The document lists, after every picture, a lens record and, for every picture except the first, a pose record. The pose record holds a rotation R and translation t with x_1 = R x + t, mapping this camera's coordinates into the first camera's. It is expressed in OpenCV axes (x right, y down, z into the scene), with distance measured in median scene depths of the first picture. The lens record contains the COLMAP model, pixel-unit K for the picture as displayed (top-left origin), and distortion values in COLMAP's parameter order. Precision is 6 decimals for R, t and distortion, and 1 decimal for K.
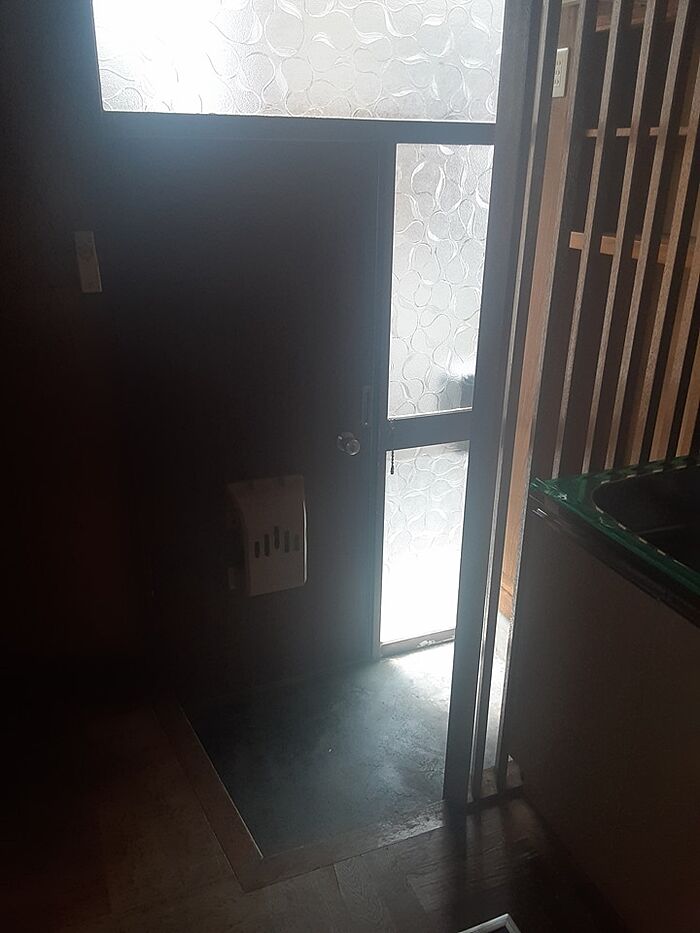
lens RADIAL K [[745.7, 0, 348.2], [0, 745.7, 466.3], [0, 0, 1]] dist [0.046580, -0.090458]
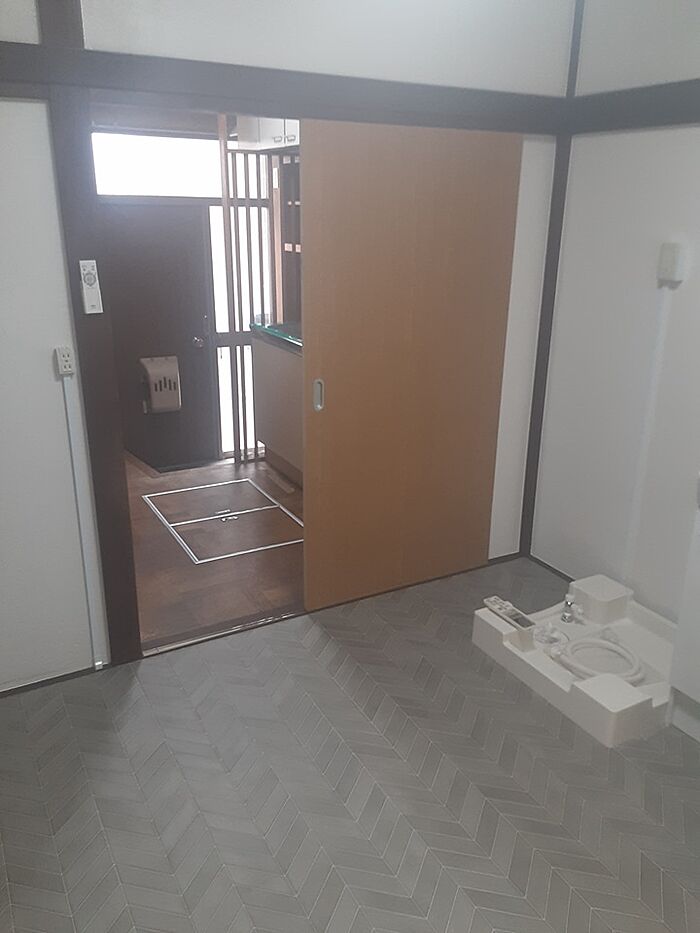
lens RADIAL K [[745.7, 0, 349.6], [0, 745.7, 470.7], [0, 0, 1]] dist [0.046580, -0.090458]
pose [[0.993811, -0.036564, 0.104890, 0.201299], [0.045060, 0.995791, -0.079811, 0.551863], [-0.101530, 0.084044, 0.991276, -1.198051]]
